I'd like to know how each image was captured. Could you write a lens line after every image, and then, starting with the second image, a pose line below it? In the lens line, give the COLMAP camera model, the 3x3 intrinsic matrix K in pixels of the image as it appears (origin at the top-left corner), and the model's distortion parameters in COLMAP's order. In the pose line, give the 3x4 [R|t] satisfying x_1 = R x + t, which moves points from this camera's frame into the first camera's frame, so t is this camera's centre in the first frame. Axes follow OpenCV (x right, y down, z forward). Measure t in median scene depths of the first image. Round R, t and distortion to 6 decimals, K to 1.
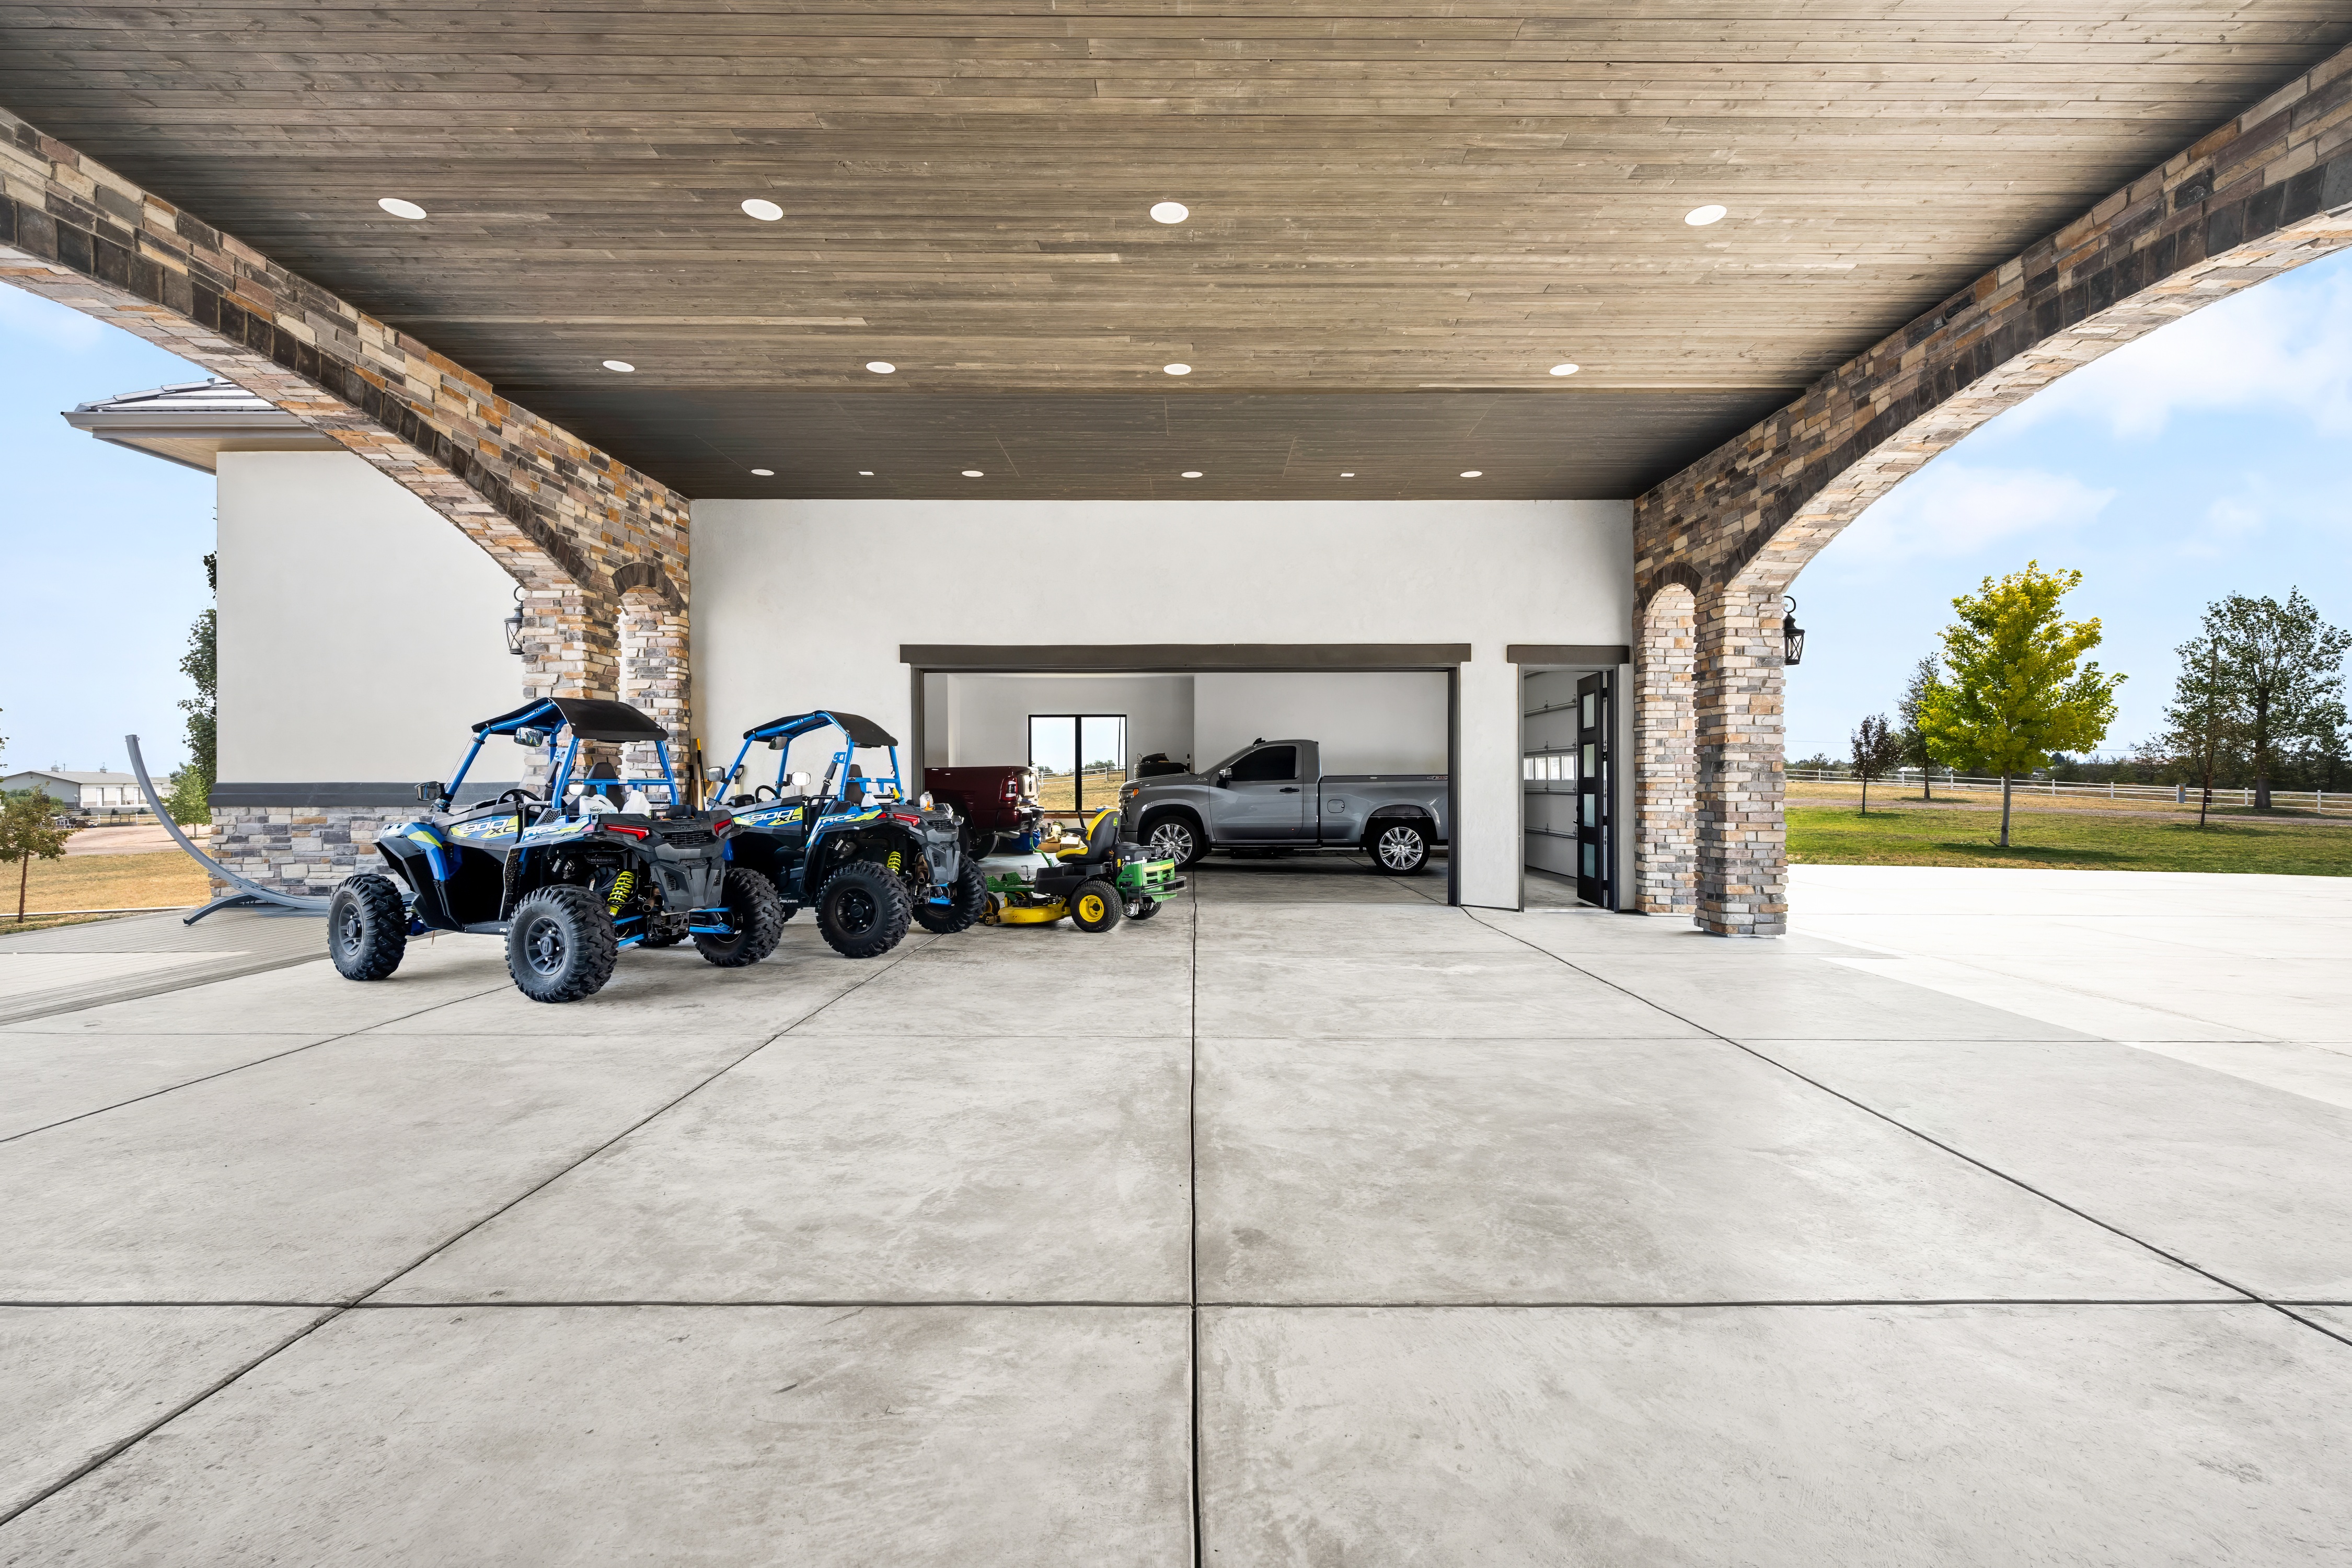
lens RADIAL K [[1083.2, 0, 1177.4], [0, 1083.2, 784.8], [0, 0, 1]] dist [0.002657, 0.000141]
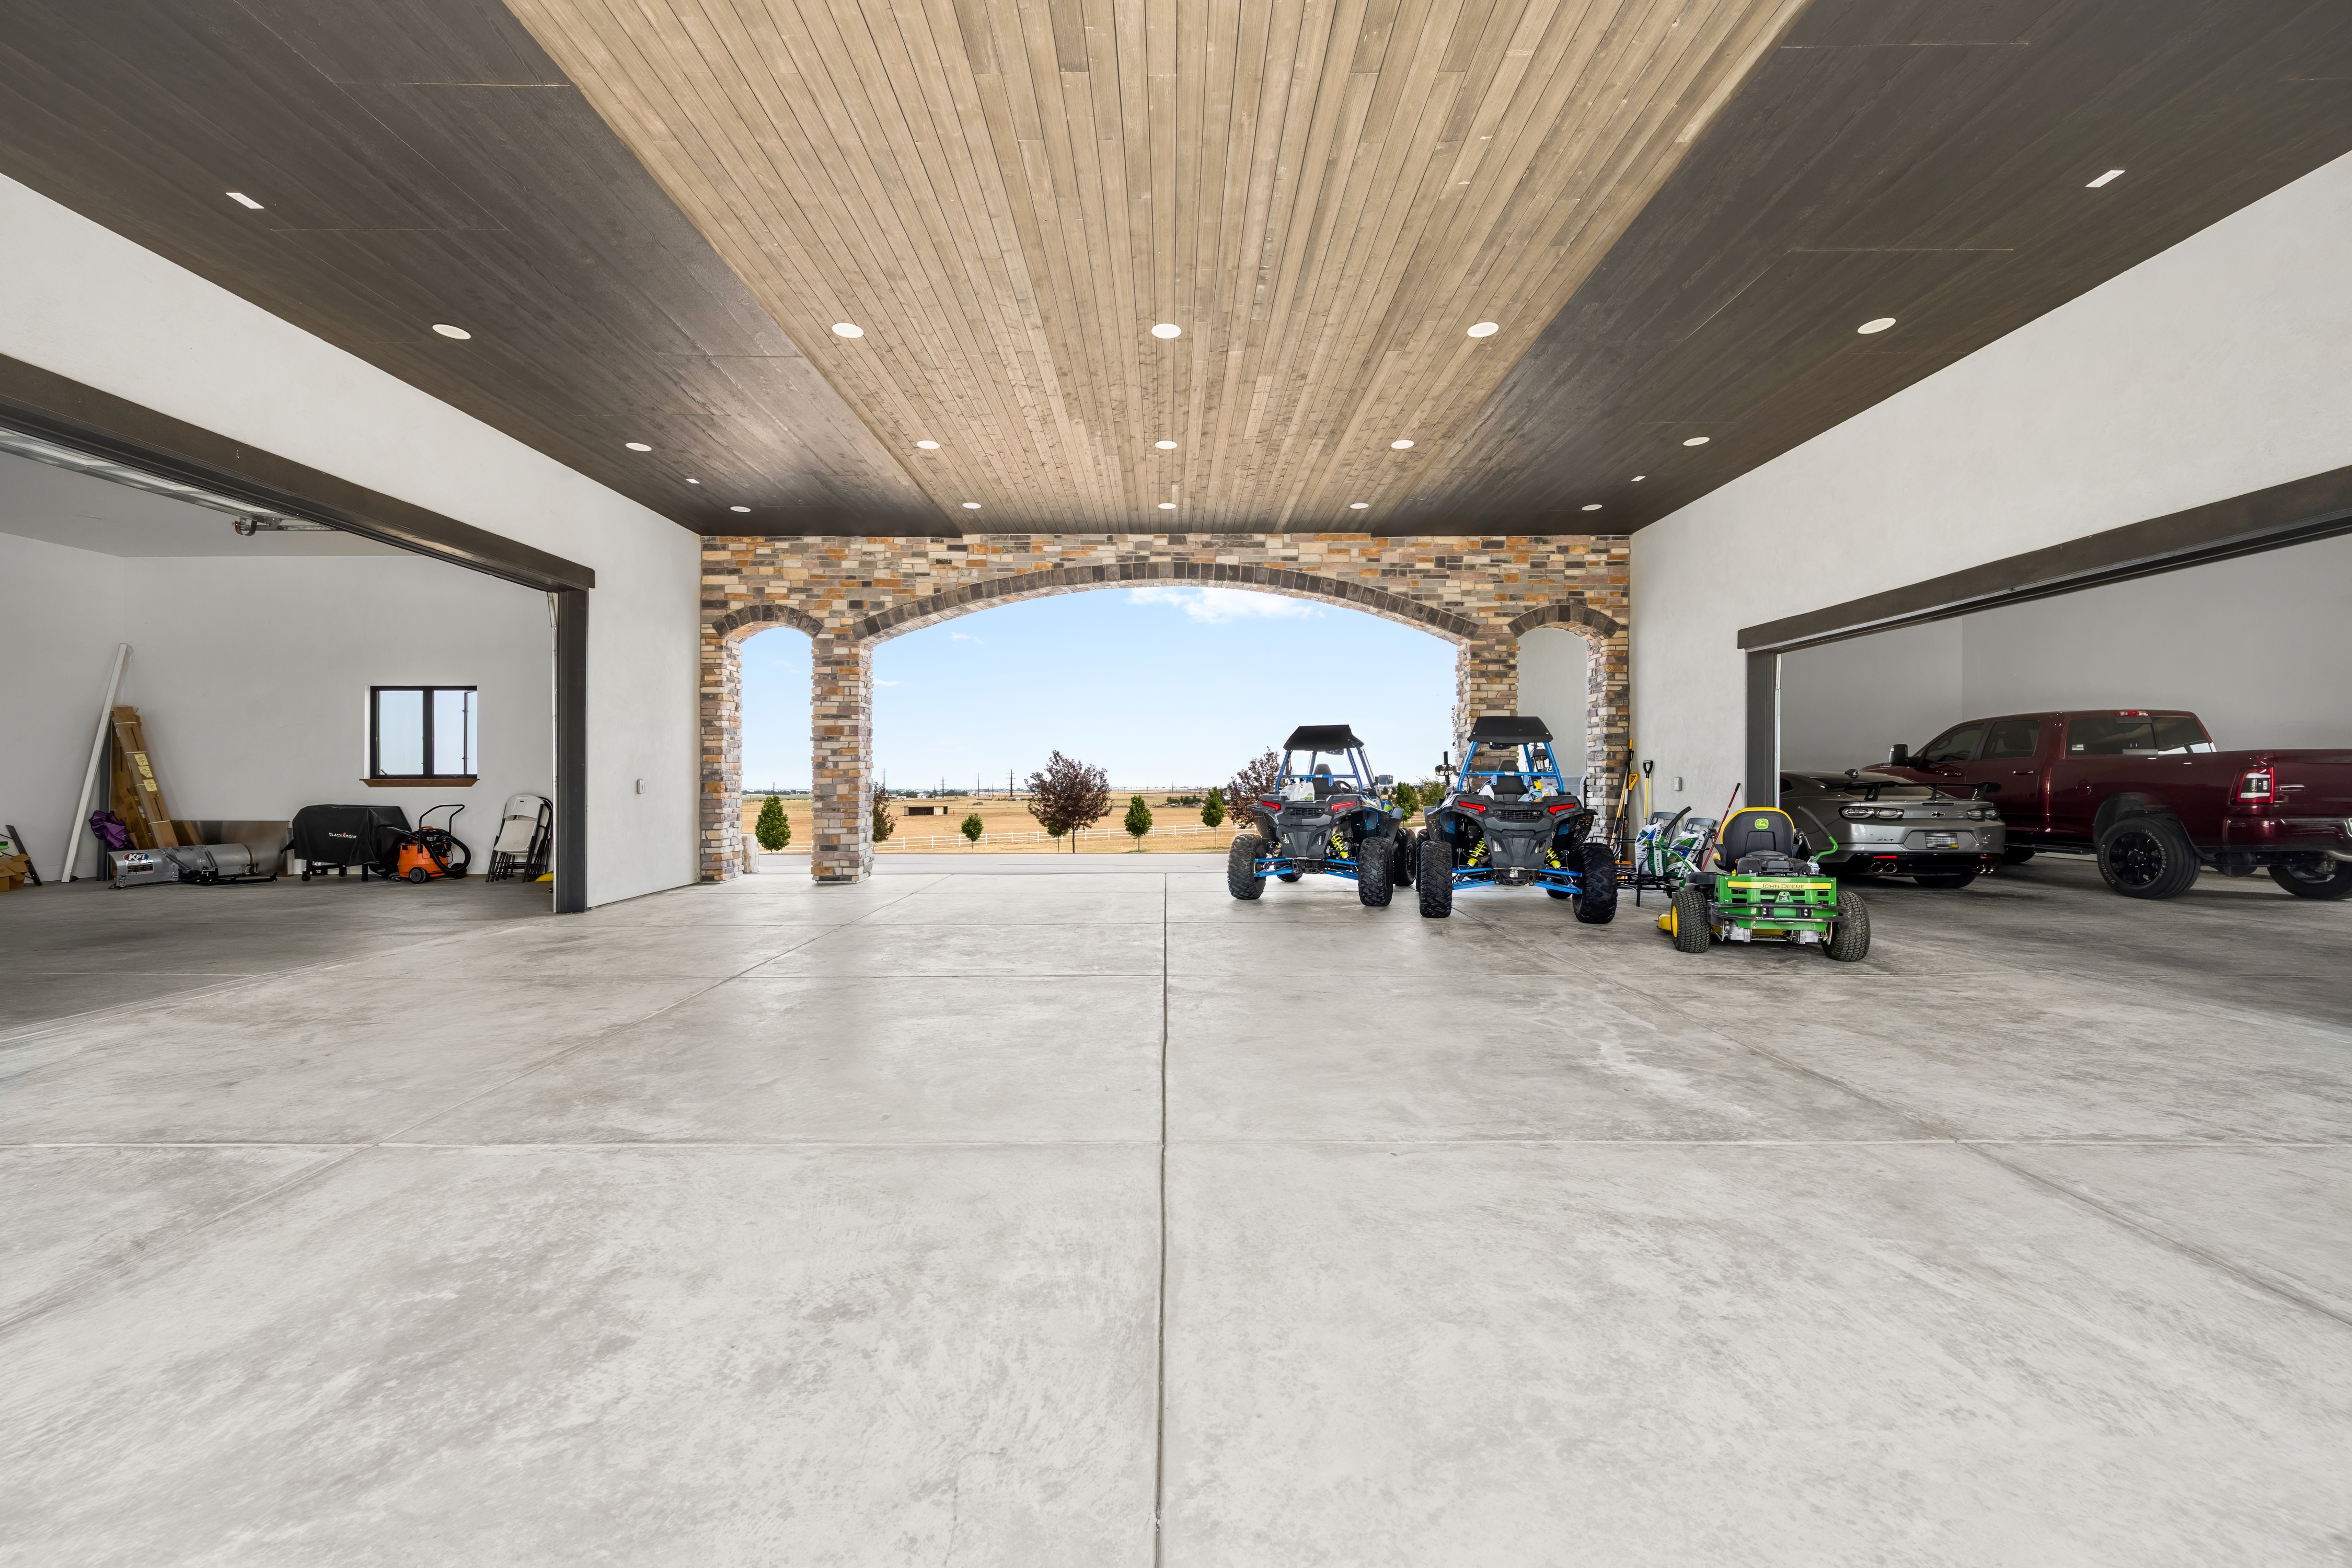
lens RADIAL K [[927.5, 0, 1175.7], [0, 927.5, 780.6], [0, 0, 1]] dist [-0.000334, -0.000017]
pose [[-0.000448, 0.001519, -0.999999, 0.736660], [-0.002206, 0.999996, 0.001520, 0.001320], [0.999997, 0.002207, -0.000445, 0.684642]]
